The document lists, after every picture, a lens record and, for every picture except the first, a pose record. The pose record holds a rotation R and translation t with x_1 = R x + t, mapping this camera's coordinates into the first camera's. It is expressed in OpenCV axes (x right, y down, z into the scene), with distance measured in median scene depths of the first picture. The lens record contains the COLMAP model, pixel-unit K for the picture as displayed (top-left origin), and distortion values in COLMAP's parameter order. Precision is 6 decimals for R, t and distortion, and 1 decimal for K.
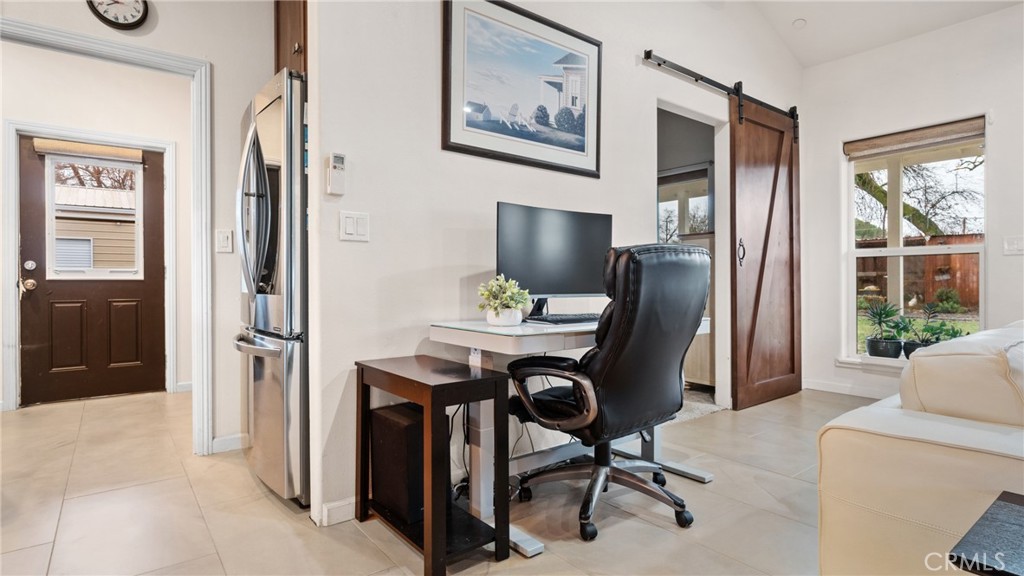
lens RADIAL K [[519.0, 0, 510.5], [0, 519.0, 283.5], [0, 0, 1]] dist [-0.005278, 0.001660]
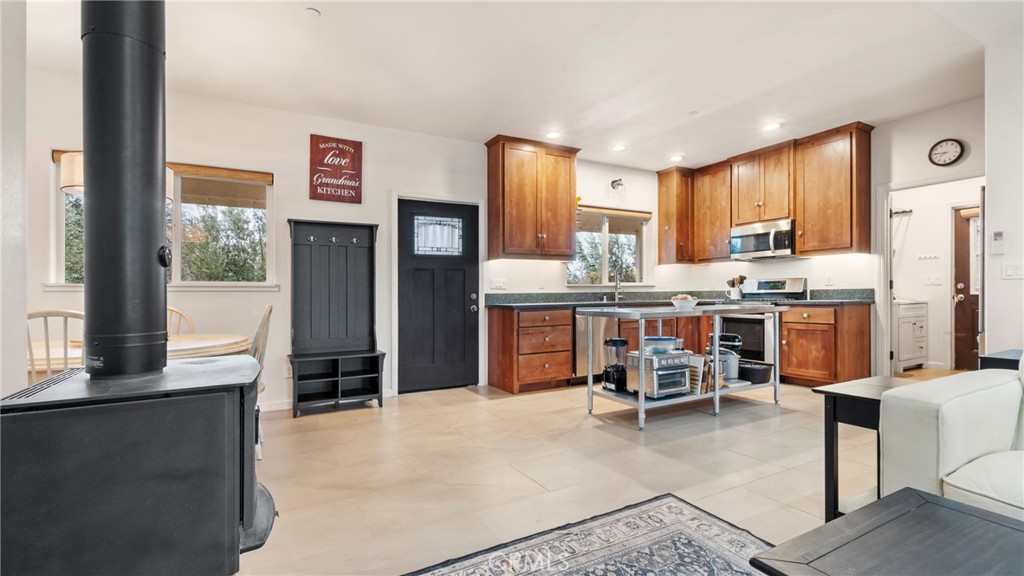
lens RADIAL K [[455.5, 0, 511.9], [0, 455.5, 301.6], [0, 0, 1]] dist [-0.001463, -0.000368]
pose [[-0.152559, 0.020437, -0.988083, 0.785827], [0.010382, 0.999764, 0.019076, -0.029156], [0.988240, -0.007348, -0.152735, -0.223336]]
